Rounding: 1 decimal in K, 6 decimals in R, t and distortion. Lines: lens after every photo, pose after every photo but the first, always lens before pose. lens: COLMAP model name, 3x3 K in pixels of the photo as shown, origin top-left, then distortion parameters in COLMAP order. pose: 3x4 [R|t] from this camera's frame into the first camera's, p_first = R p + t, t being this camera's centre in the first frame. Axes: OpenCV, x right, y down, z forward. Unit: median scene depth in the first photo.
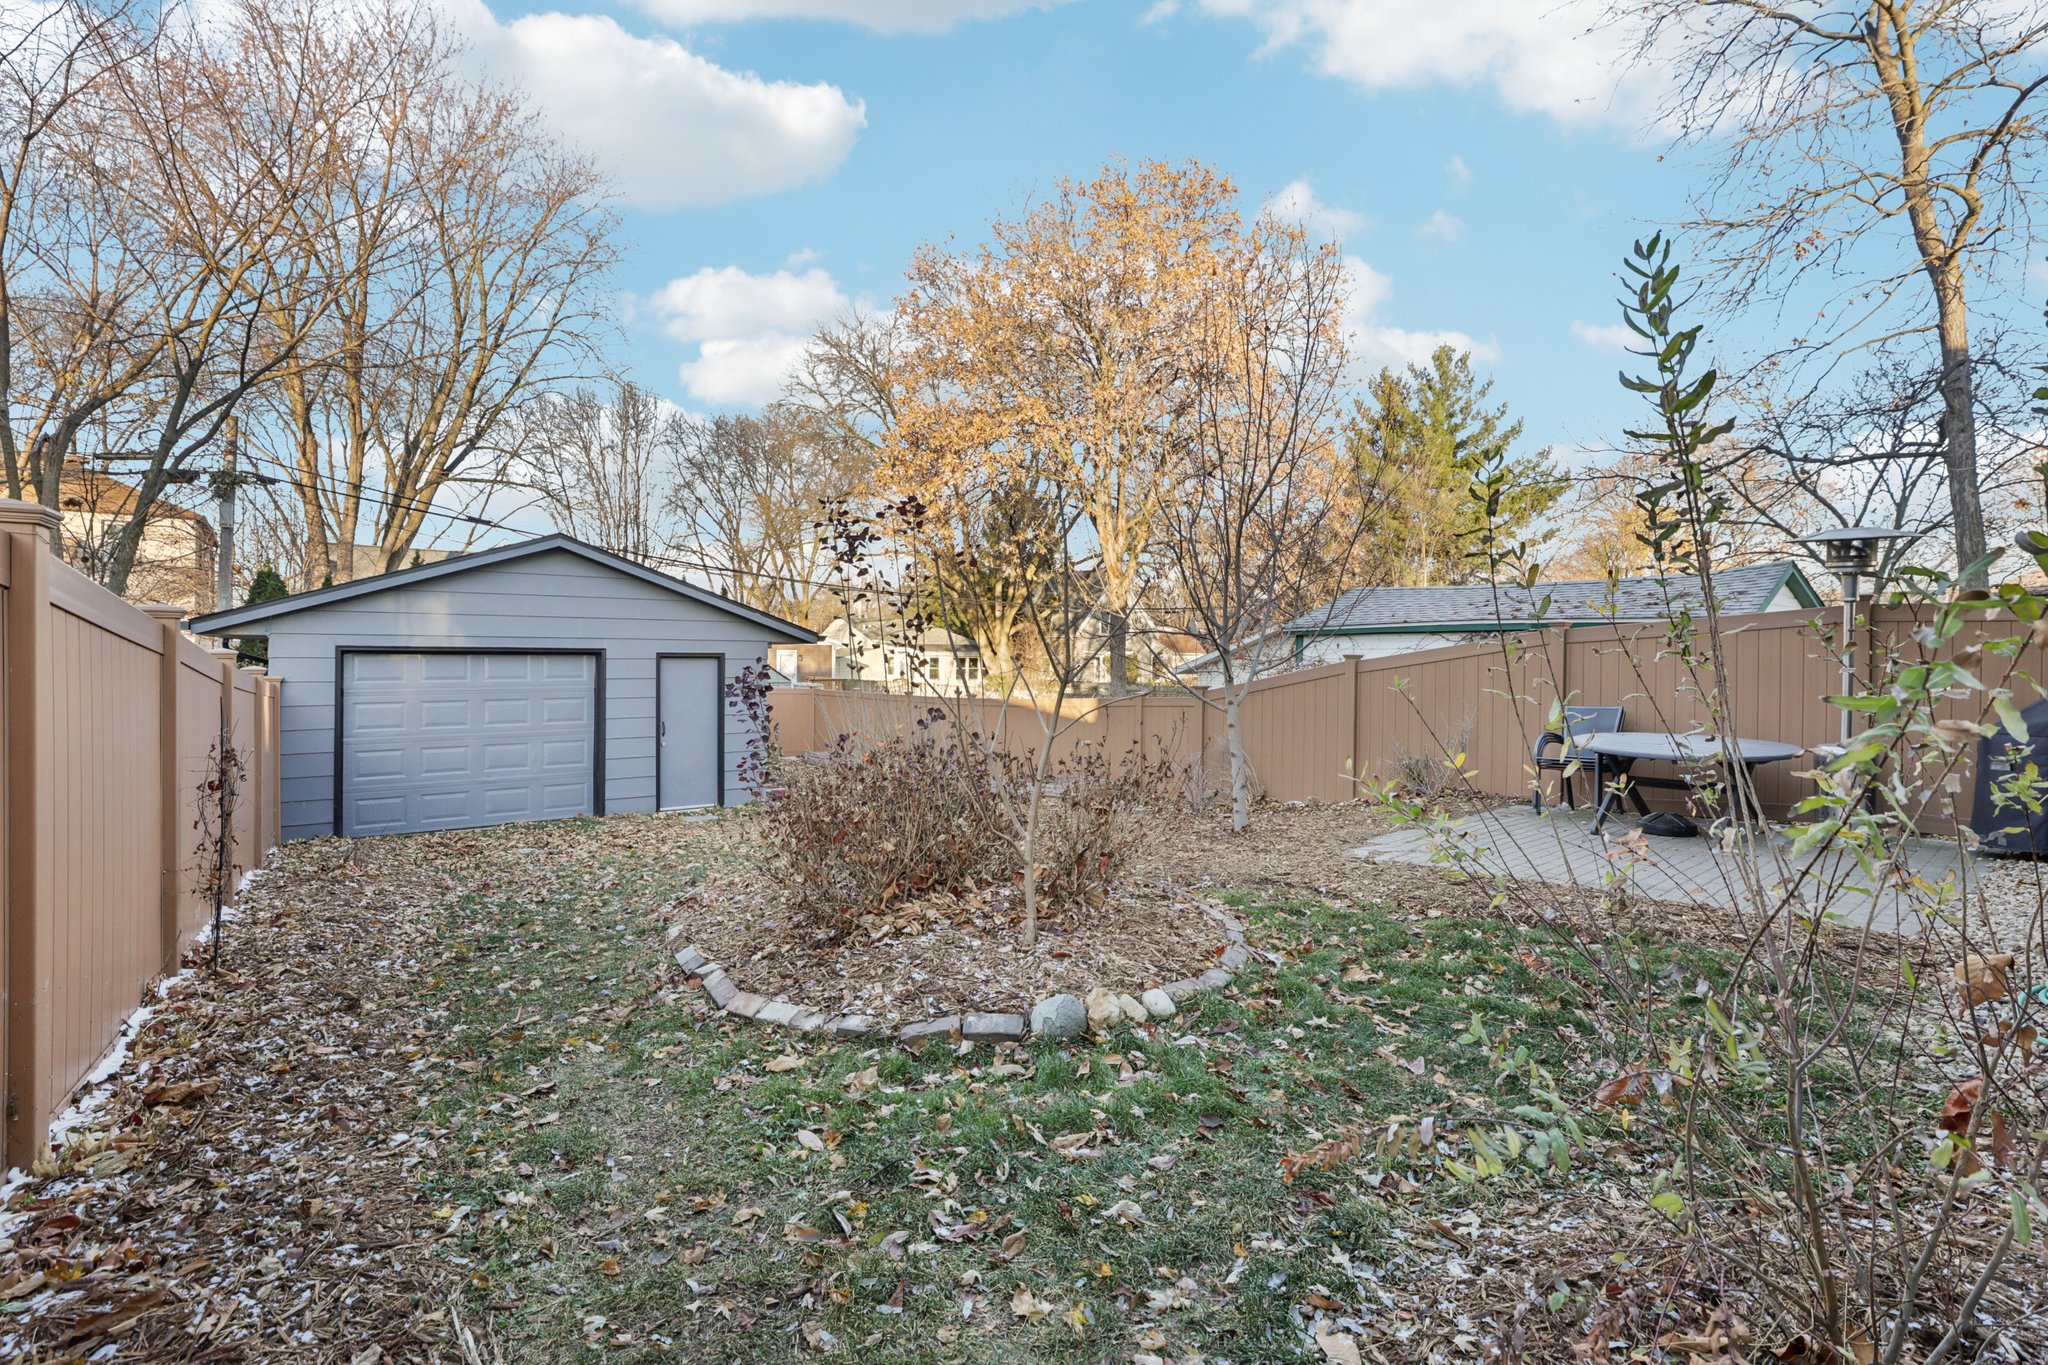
lens RADIAL K [[928.7, 0, 1030.3], [0, 928.7, 666.4], [0, 0, 1]] dist [-0.041376, 0.012032]
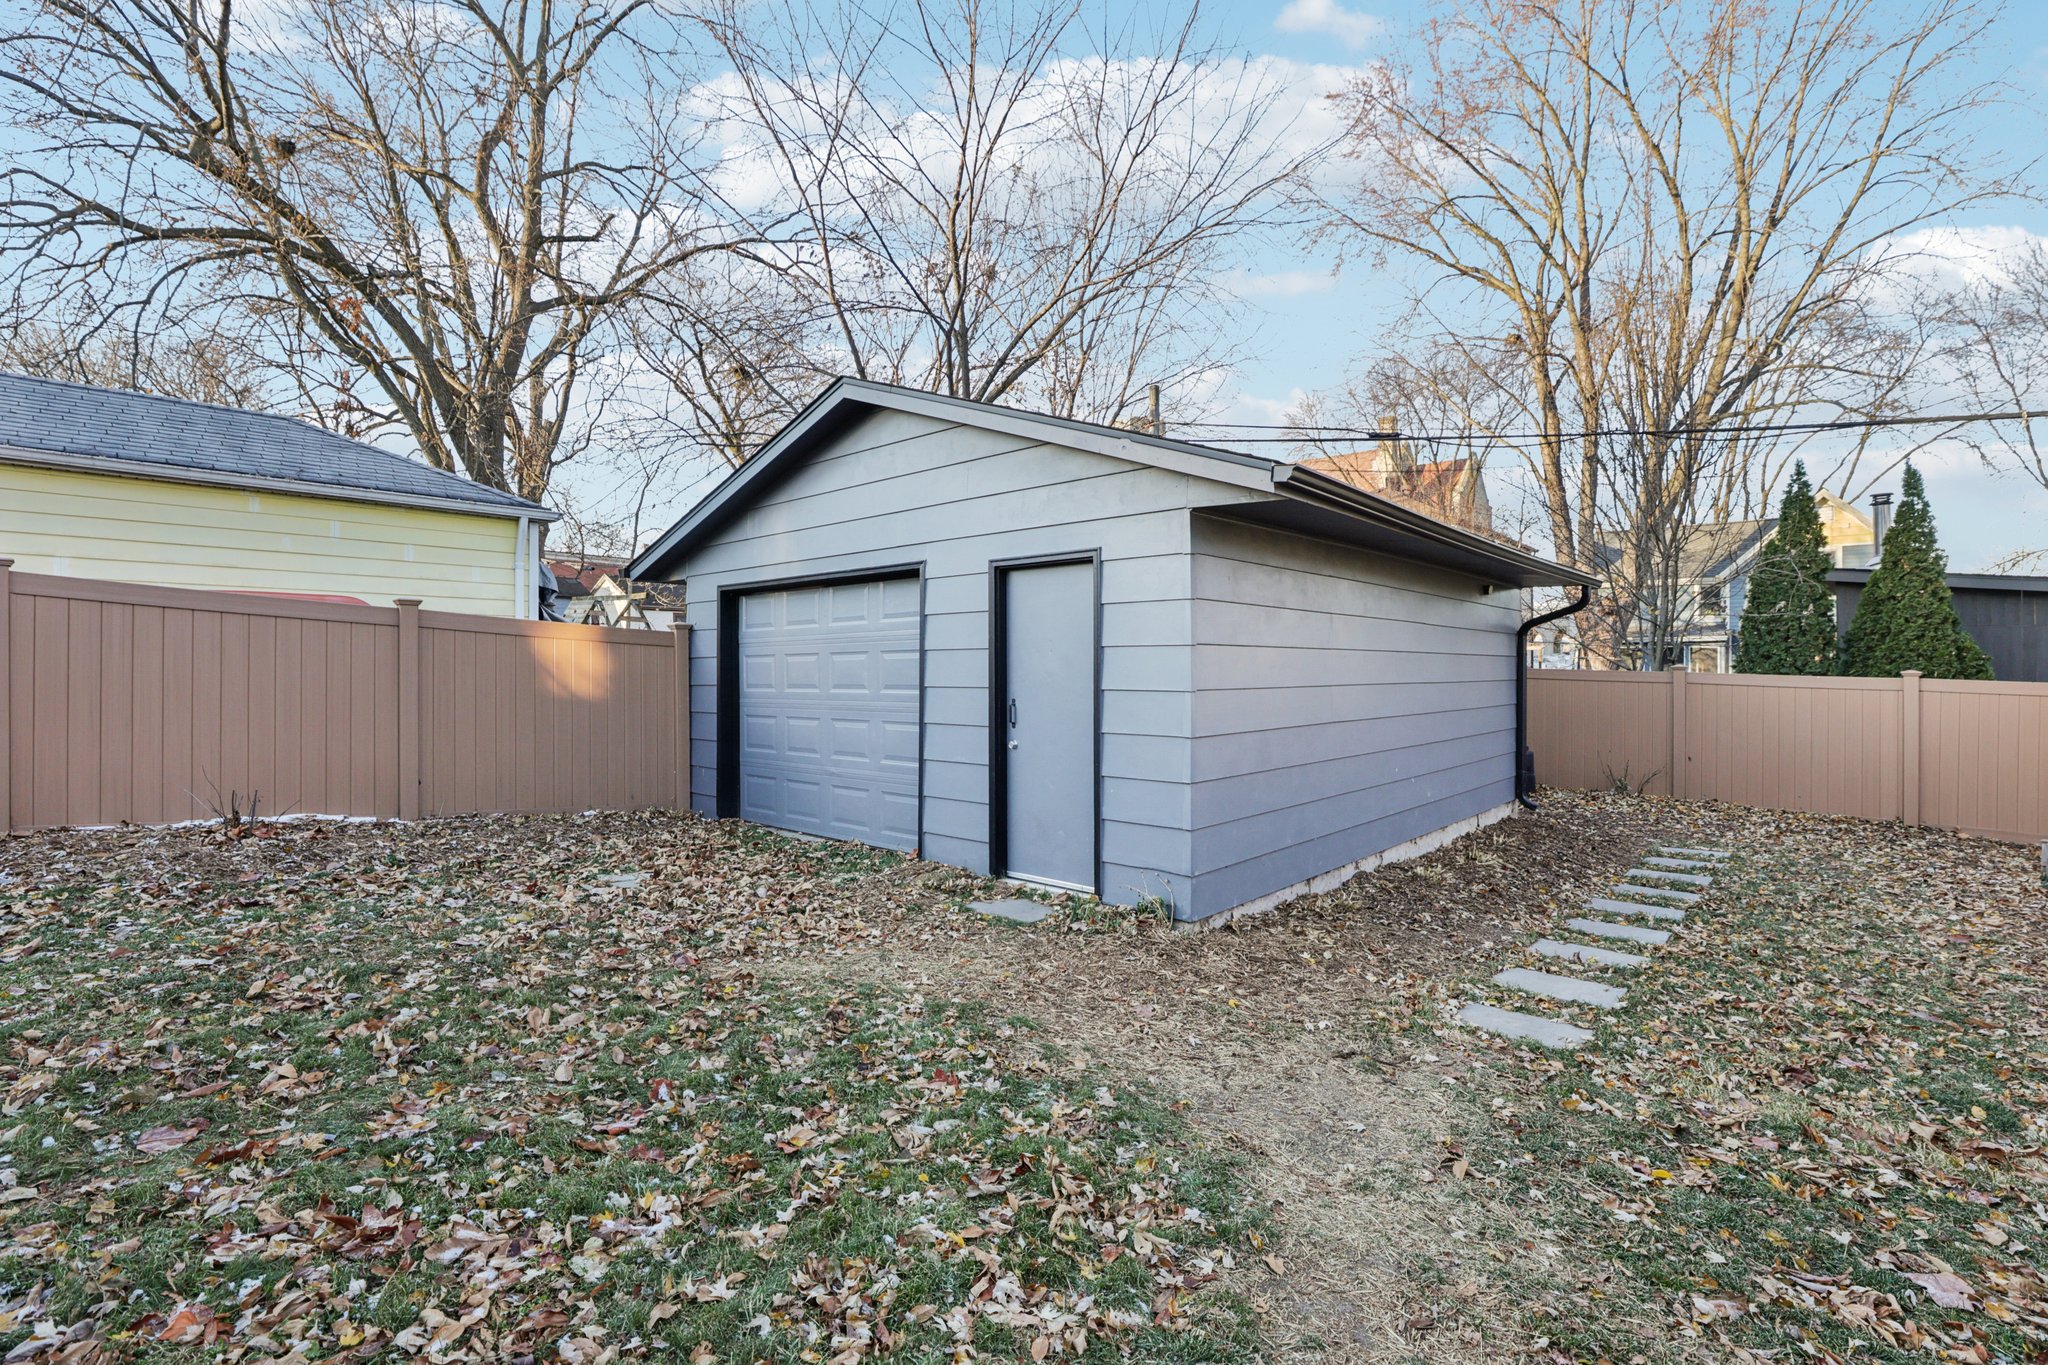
lens RADIAL K [[928.7, 0, 1030.3], [0, 928.7, 666.4], [0, 0, 1]] dist [-0.041376, 0.012032]
pose [[0.184197, -0.011231, -0.982825, 0.078903], [-0.011826, 0.999837, -0.013641, 0.043611], [0.982818, 0.014135, 0.184034, 0.795357]]
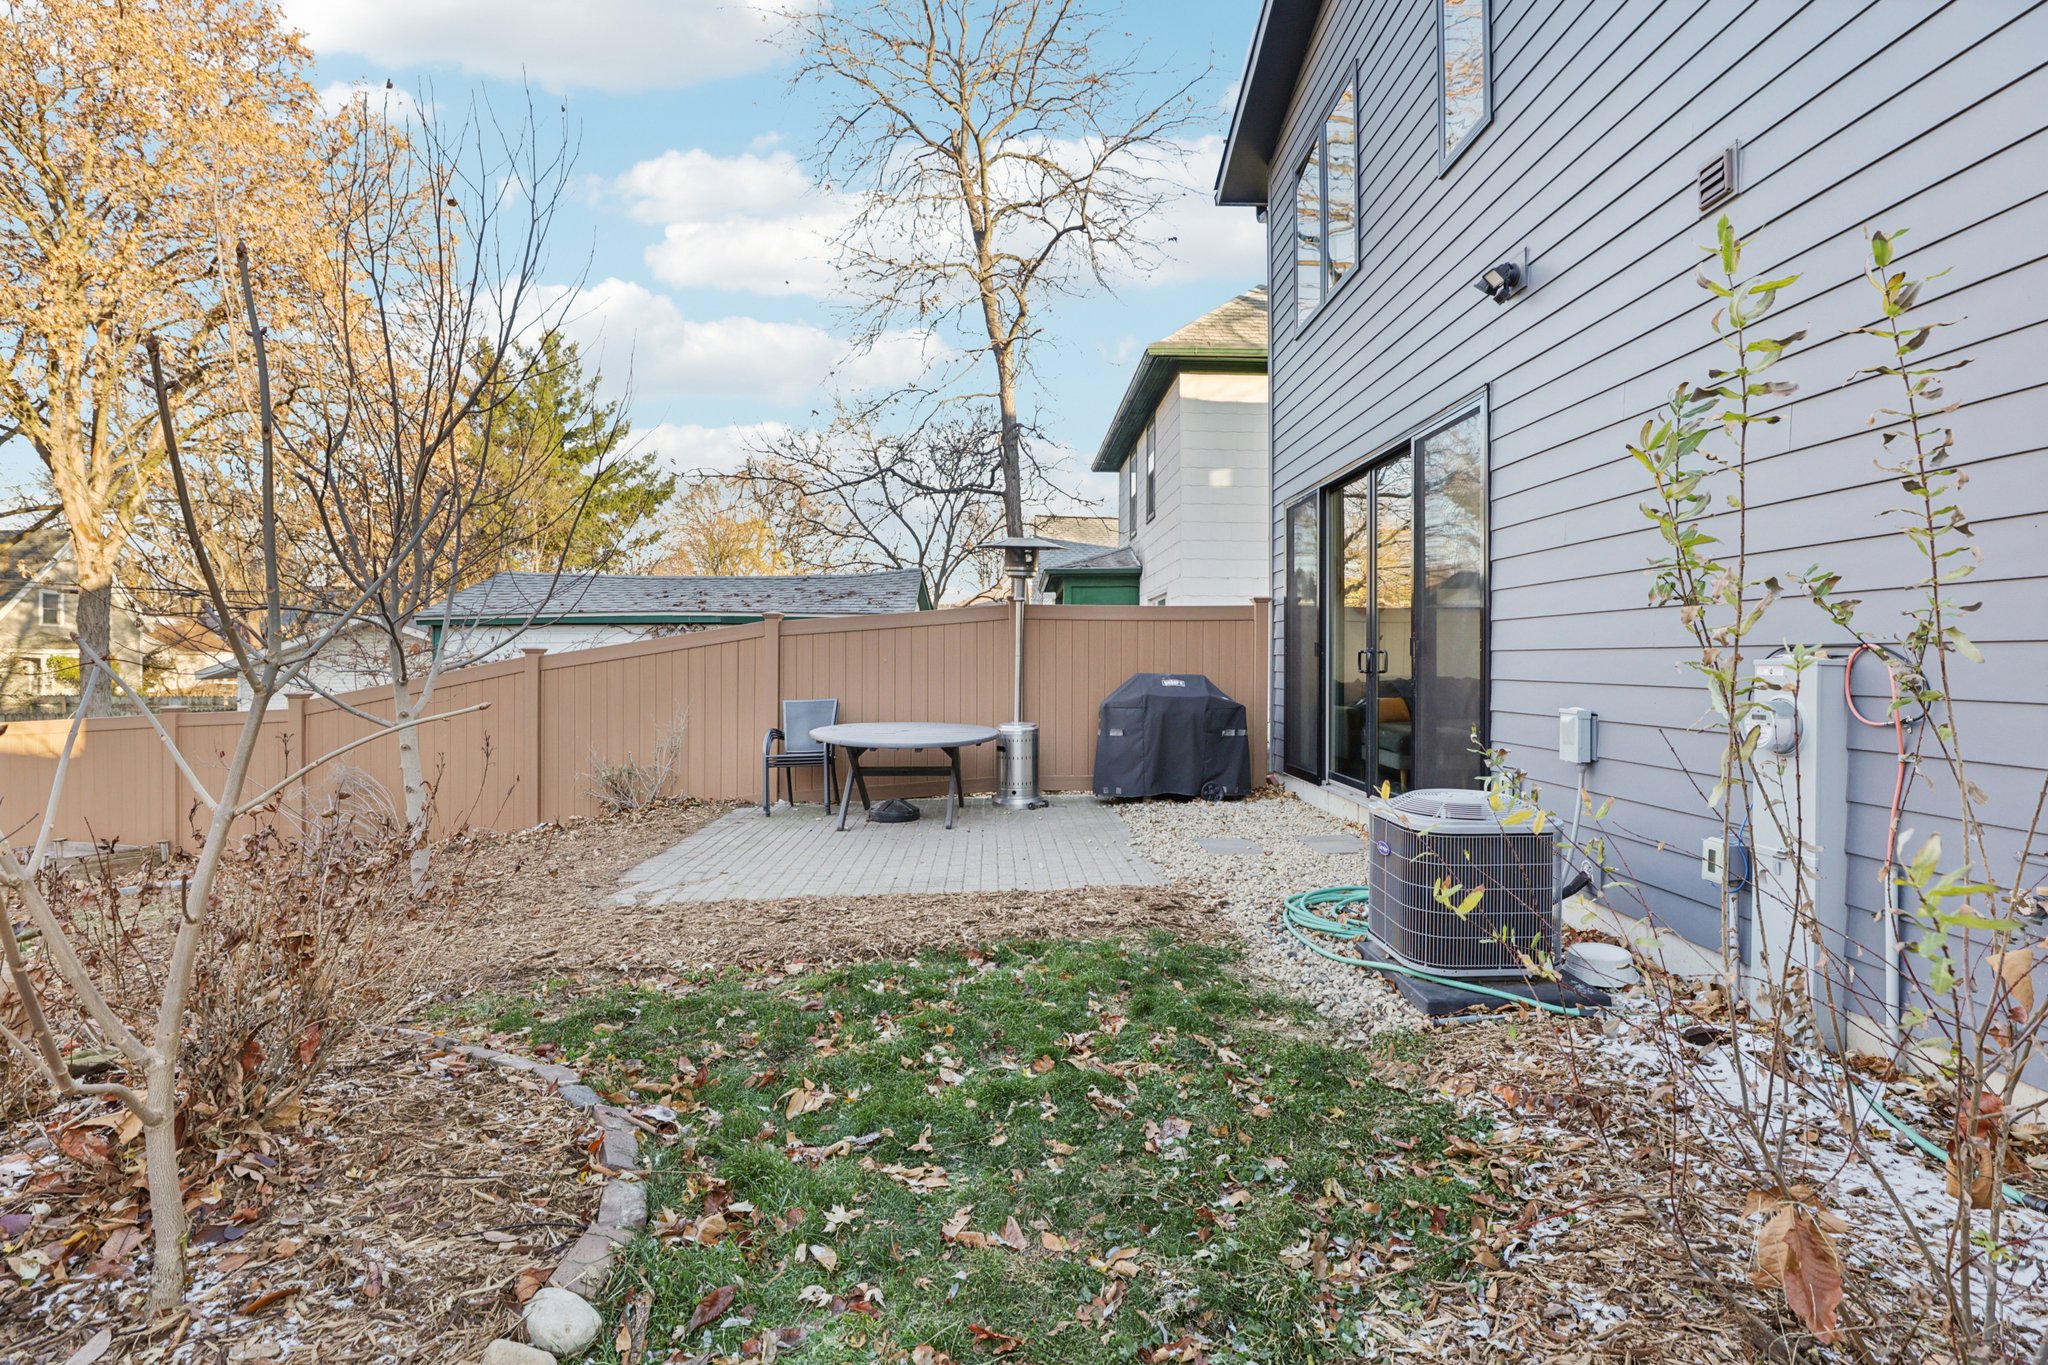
lens RADIAL K [[931.6, 0, 1015.3], [0, 931.6, 659.2], [0, 0, 1]] dist [-0.045125, 0.013731]
pose [[0.616706, -0.008629, 0.787146, -0.027418], [0.013752, 0.999905, 0.000187, 0.001734], [-0.787074, 0.010710, 0.616766, 0.141387]]
